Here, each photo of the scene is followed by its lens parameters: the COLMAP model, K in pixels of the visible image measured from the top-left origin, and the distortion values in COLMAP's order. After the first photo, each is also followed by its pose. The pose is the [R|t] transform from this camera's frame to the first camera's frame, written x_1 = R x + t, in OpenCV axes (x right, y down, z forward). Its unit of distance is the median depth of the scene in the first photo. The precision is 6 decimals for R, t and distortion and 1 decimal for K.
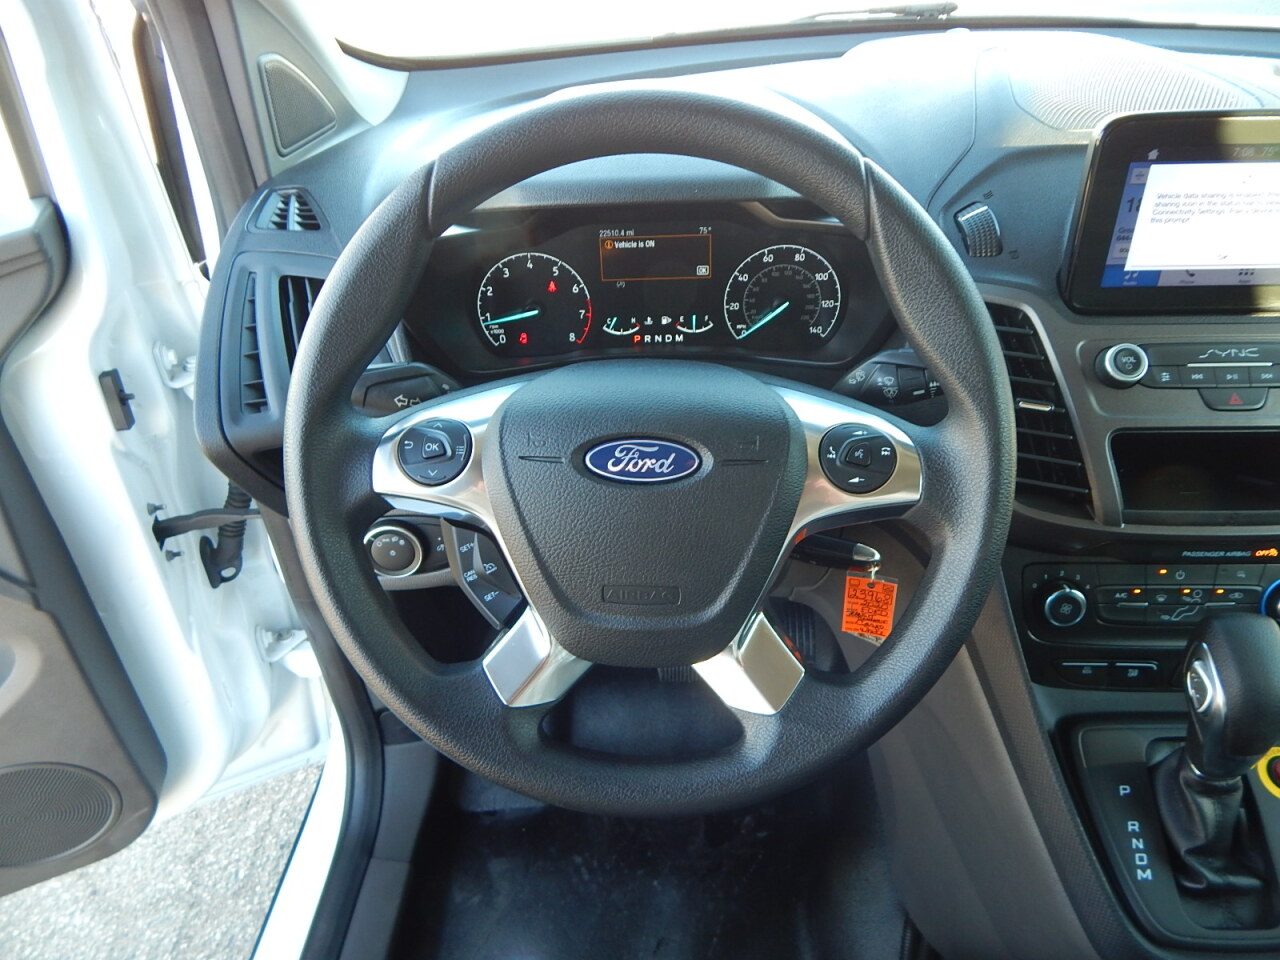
lens RADIAL K [[847.0, 0, 630.5], [0, 847.0, 474.6], [0, 0, 1]] dist [0.012400, -0.022878]
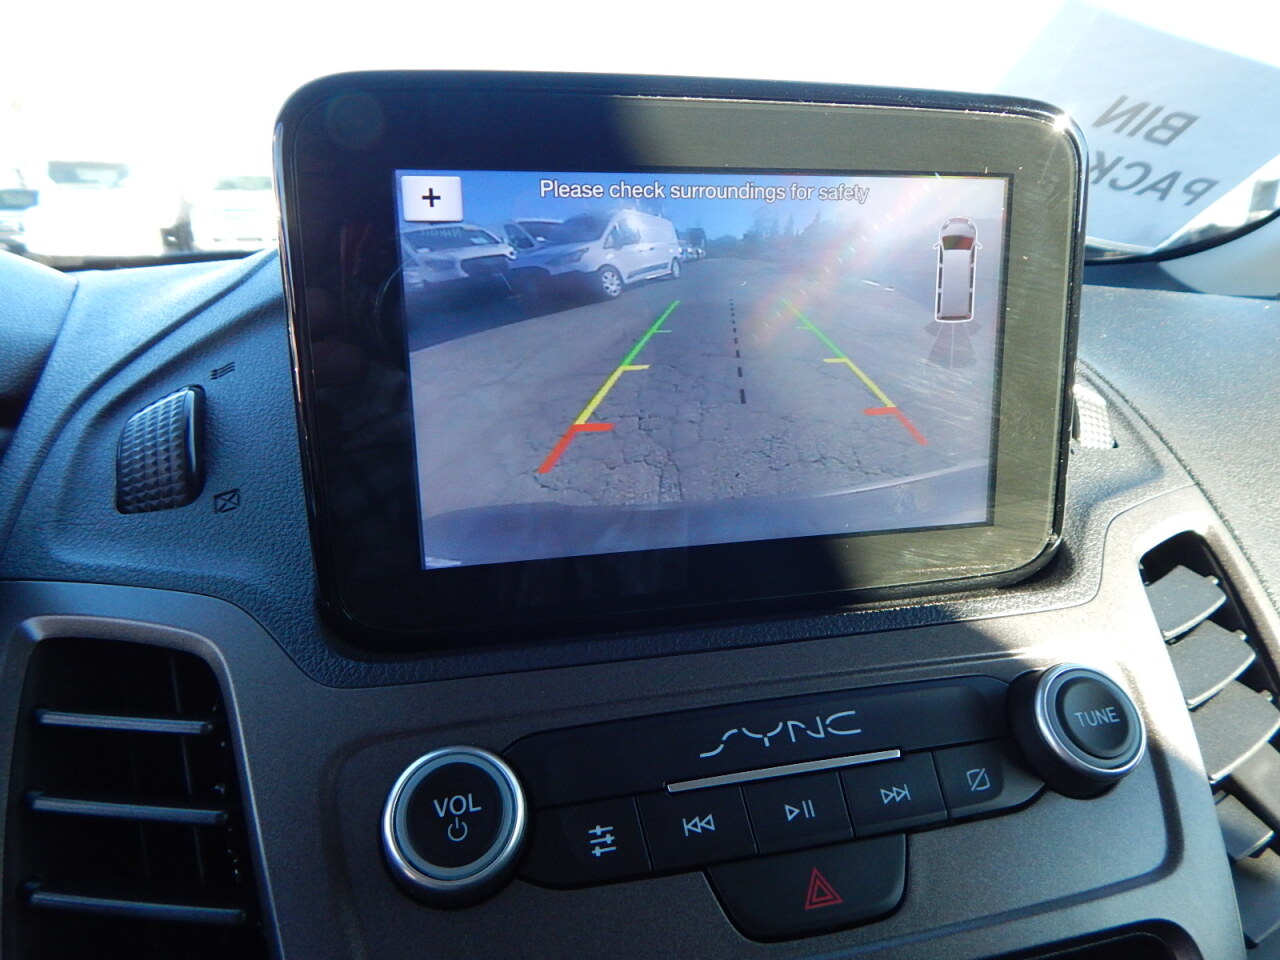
lens RADIAL K [[863.9, 0, 640.0], [0, 863.9, 480.0], [0, 0, 1]] dist [0.032538, 0.004286]
pose [[0.963373, -0.040218, 0.265133, 0.498909], [0.127898, 0.937906, -0.322450, -0.118475], [-0.235701, 0.344549, 0.908697, 0.587100]]
